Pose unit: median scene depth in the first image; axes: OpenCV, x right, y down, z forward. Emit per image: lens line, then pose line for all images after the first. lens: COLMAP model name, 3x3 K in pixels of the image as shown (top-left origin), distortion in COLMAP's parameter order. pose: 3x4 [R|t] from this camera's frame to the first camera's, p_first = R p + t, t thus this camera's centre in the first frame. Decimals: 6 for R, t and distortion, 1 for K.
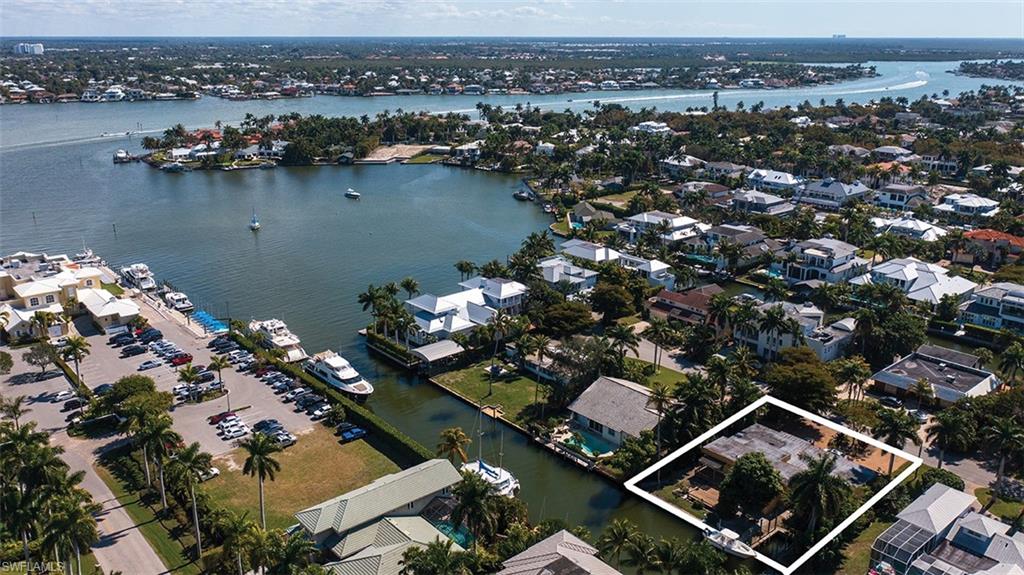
lens RADIAL K [[808.3, 0, 509.9], [0, 808.3, 287.1], [0, 0, 1]] dist [-0.015569, 0.007613]
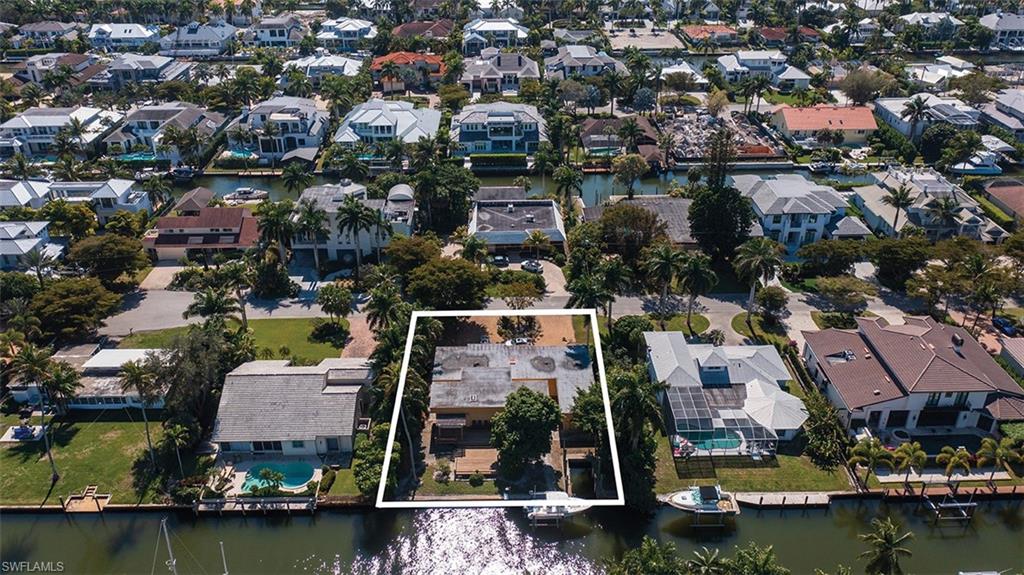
lens RADIAL K [[808.3, 0, 509.9], [0, 808.3, 287.1], [0, 0, 1]] dist [-0.015569, 0.007613]
pose [[0.635438, -0.374123, 0.675463, -0.121708], [0.232056, 0.926869, 0.295065, -0.076231], [-0.736457, -0.030751, 0.675785, 0.249167]]
